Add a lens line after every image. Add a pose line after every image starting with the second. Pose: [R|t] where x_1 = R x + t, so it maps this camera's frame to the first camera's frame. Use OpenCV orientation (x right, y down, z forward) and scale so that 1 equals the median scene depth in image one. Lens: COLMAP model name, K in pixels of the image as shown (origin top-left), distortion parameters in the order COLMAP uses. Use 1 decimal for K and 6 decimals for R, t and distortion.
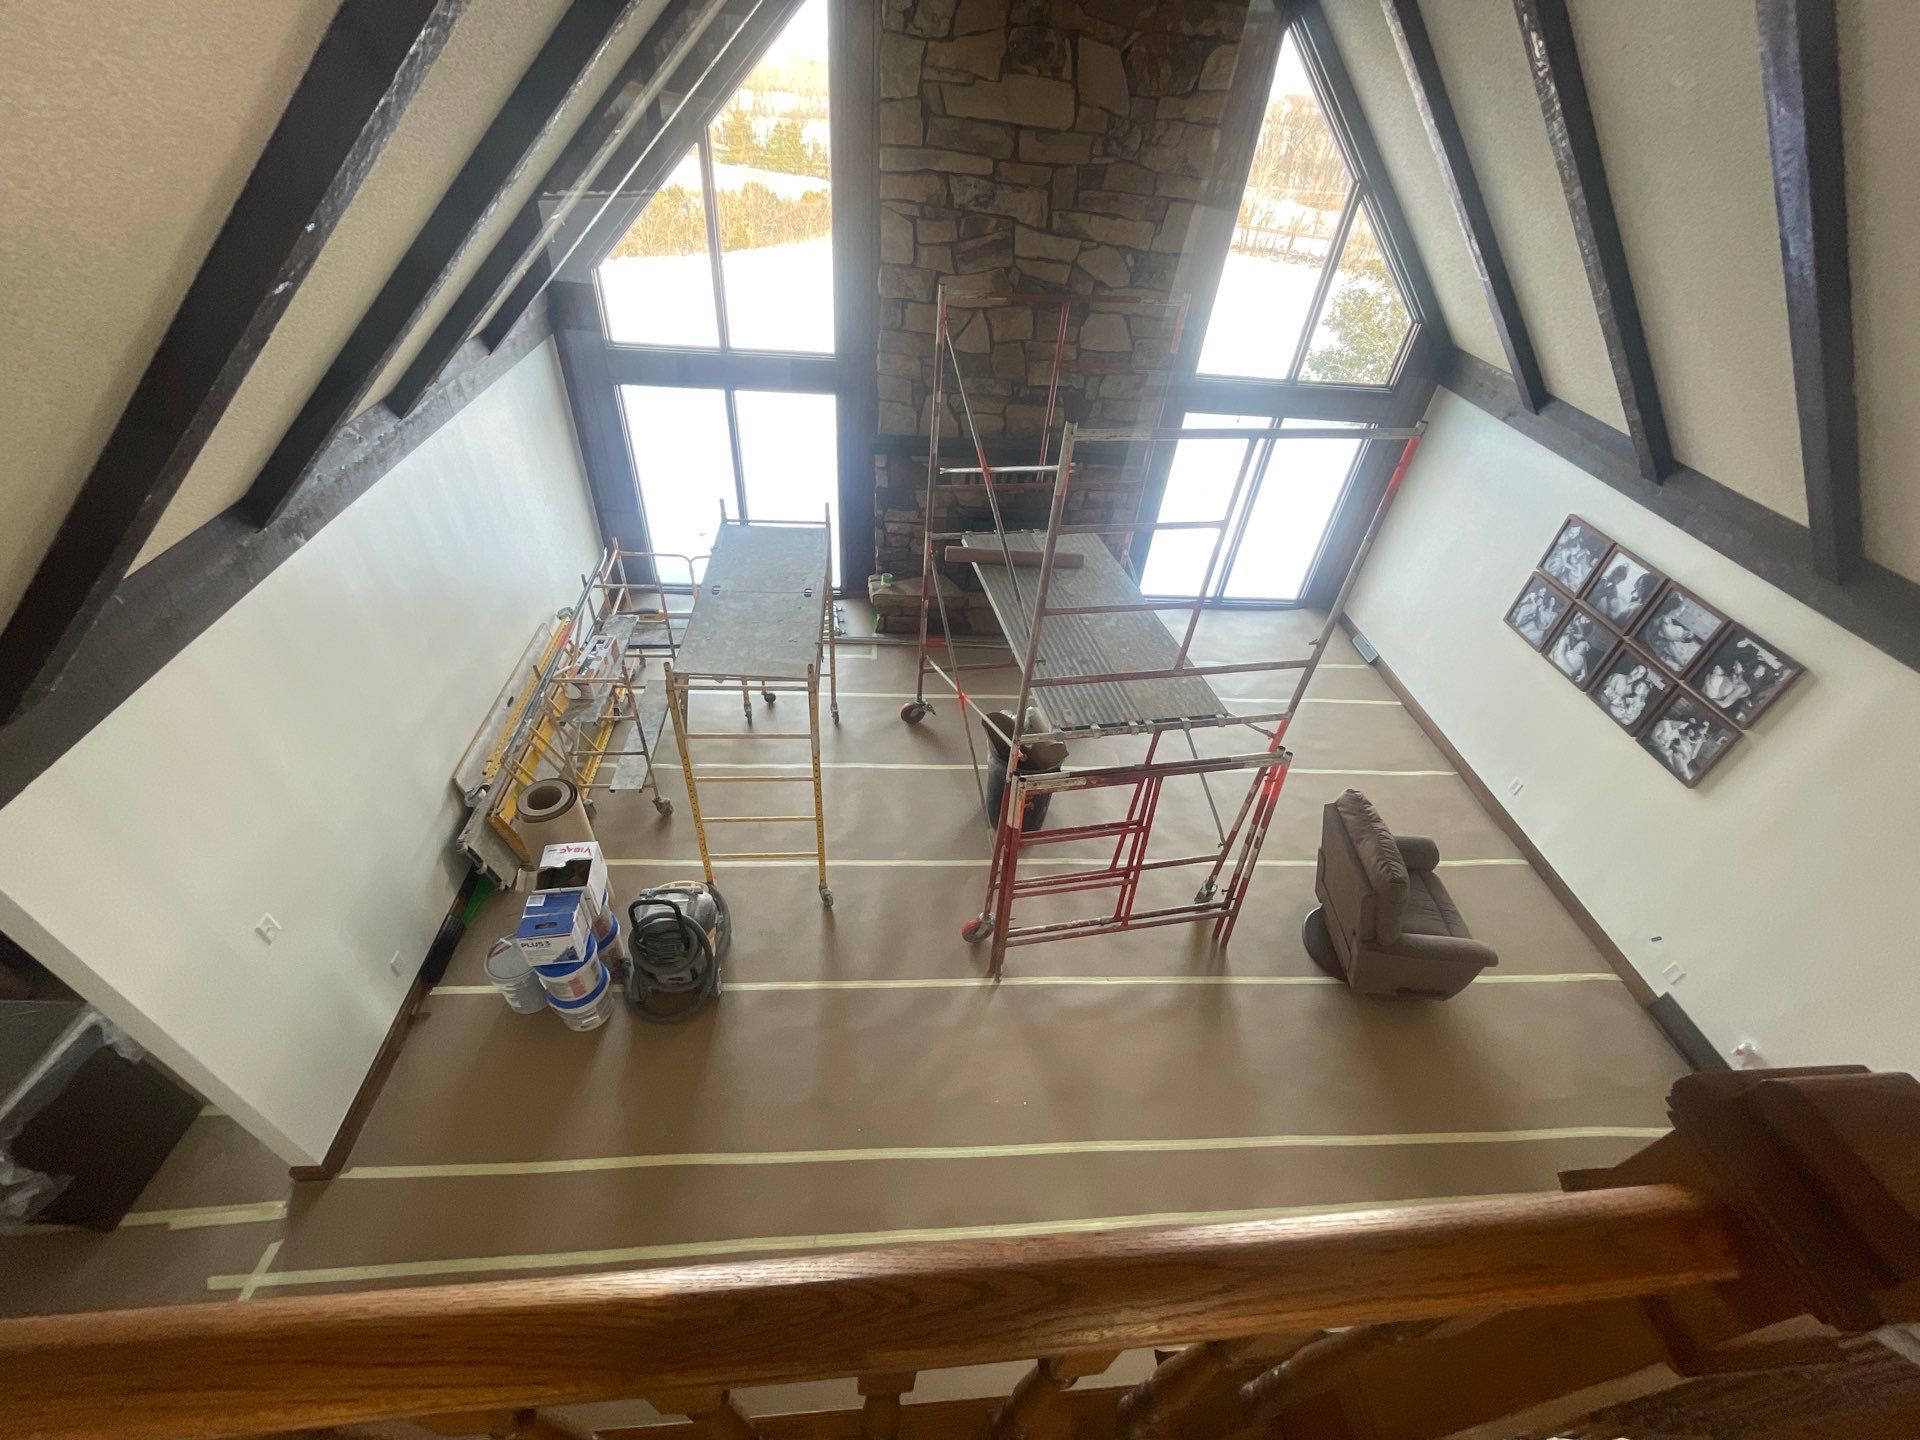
lens RADIAL K [[780.0, 0, 960.0], [0, 780.0, 716.9], [0, 0, 1]] dist [-0.003593, -0.000158]
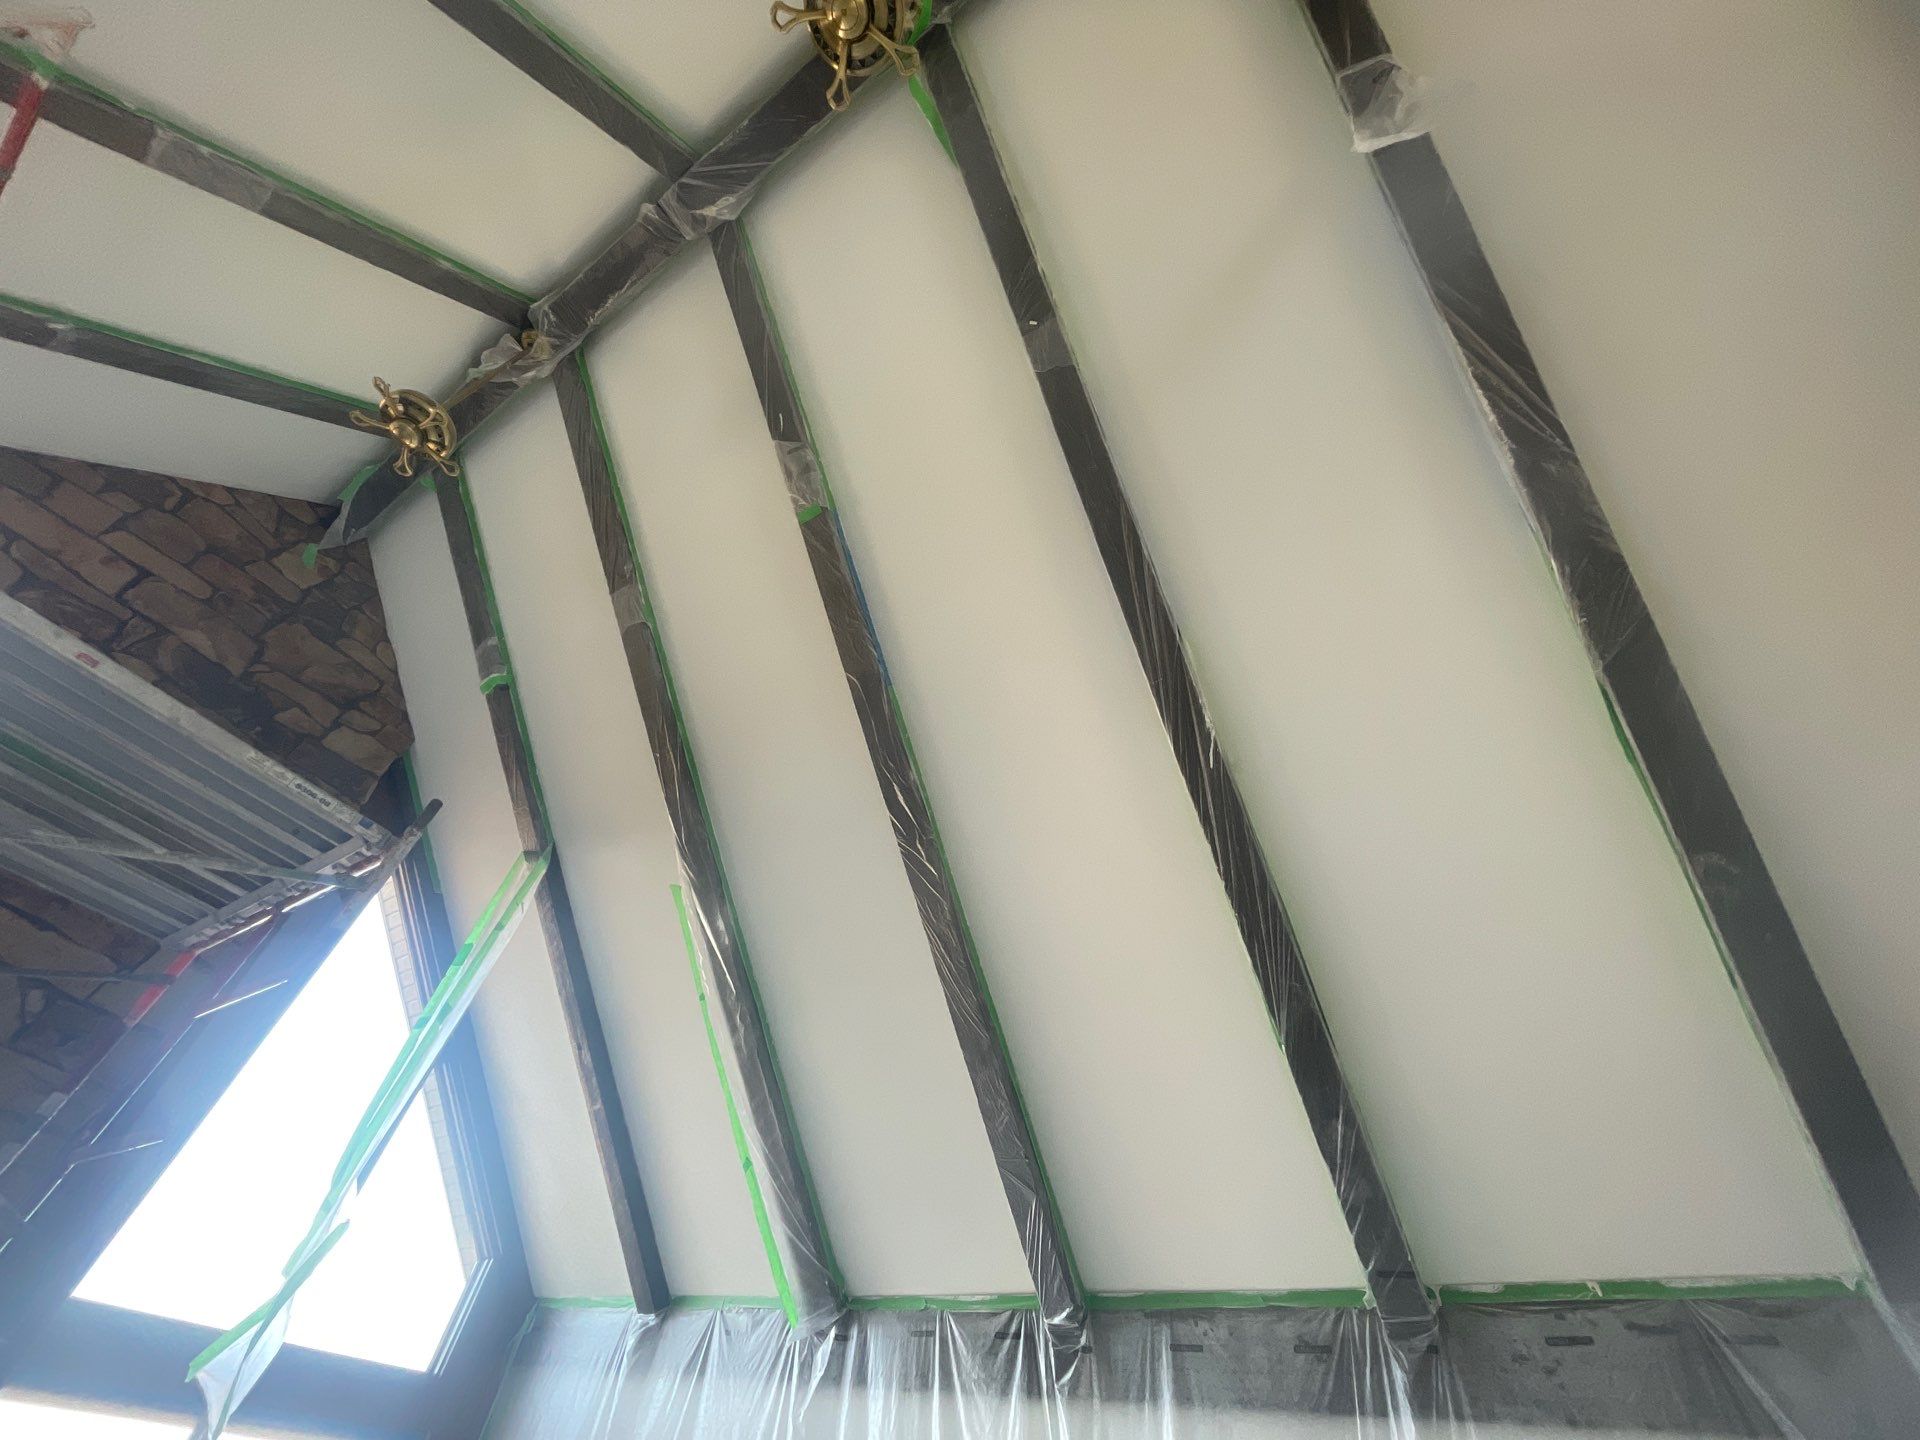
lens RADIAL K [[780.0, 0, 960.0], [0, 780.0, 716.9], [0, 0, 1]] dist [-0.003593, -0.000158]
pose [[0.600626, 0.571694, 0.558941, 0.201978], [0.478285, 0.303295, -0.824170, 0.151831], [-0.640696, 0.762351, -0.091266, 0.490955]]
